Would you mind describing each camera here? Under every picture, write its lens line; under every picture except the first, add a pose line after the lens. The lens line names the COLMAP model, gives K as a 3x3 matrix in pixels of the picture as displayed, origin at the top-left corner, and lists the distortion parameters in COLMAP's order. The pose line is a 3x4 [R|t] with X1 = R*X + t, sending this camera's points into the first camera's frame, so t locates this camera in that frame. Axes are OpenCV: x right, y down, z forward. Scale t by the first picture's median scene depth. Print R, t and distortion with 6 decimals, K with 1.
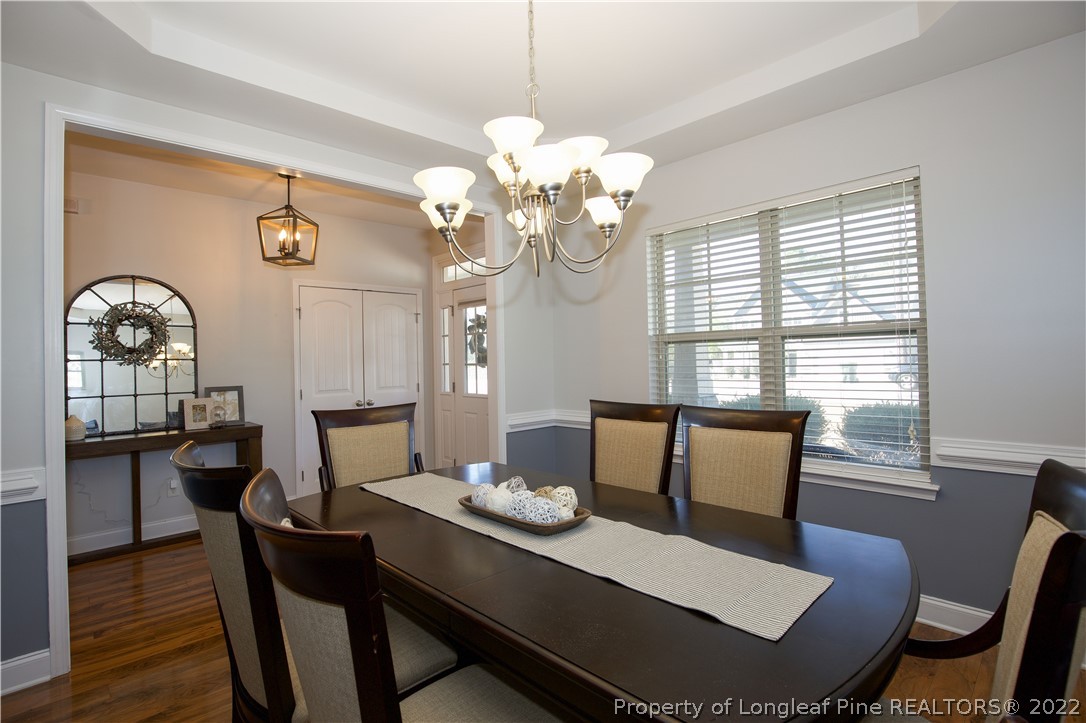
lens RADIAL K [[515.2, 0, 538.7], [0, 515.2, 356.8], [0, 0, 1]] dist [-0.031389, 0.002363]
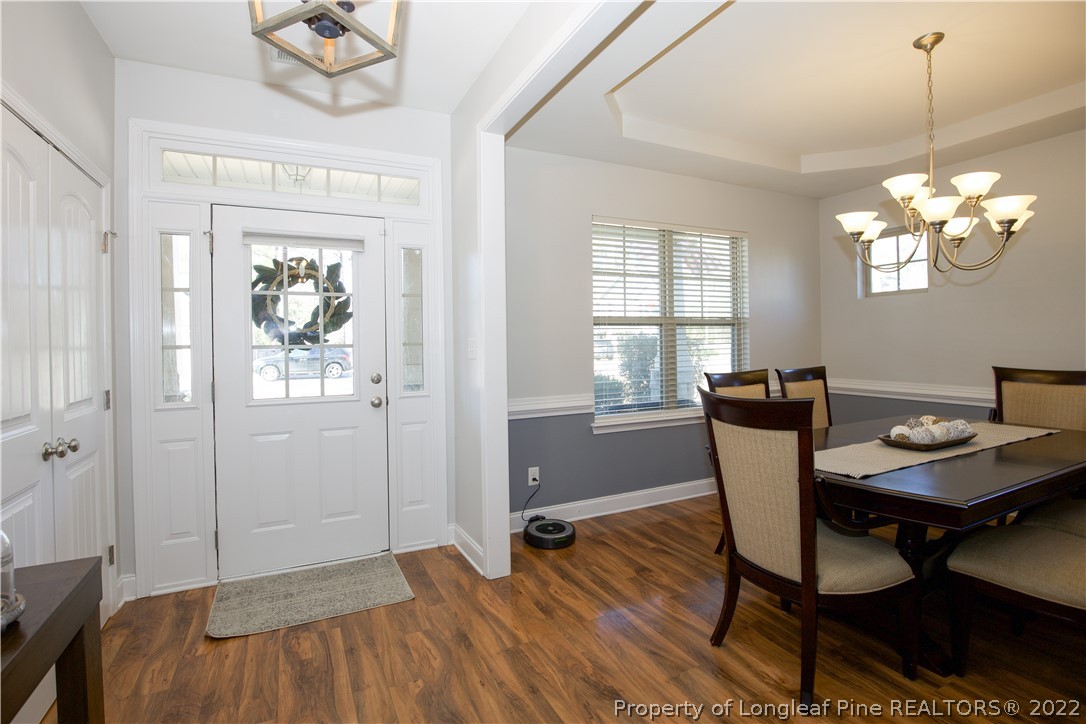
lens RADIAL K [[515.2, 0, 538.8], [0, 515.2, 344.7], [0, 0, 1]] dist [-0.031389, 0.002363]
pose [[0.301240, 0.010725, 0.953488, -0.909251], [0.003318, 0.999919, -0.012296, 0.031498], [-0.953543, 0.006868, 0.301180, 0.871624]]
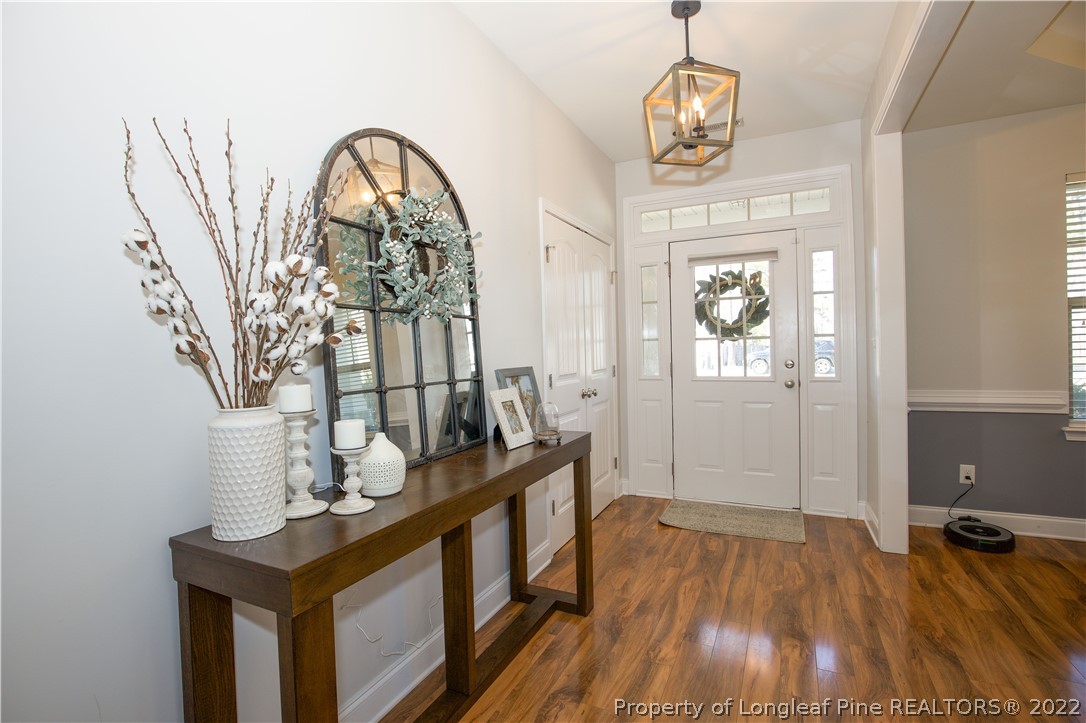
lens RADIAL K [[515.2, 0, 545.3], [0, 515.2, 354.1], [0, 0, 1]] dist [-0.031389, 0.002363]
pose [[0.934551, -0.007310, 0.355753, -1.007415], [0.004585, 0.999953, 0.008502, 0.047061], [-0.355799, -0.006315, 0.934541, 0.568452]]
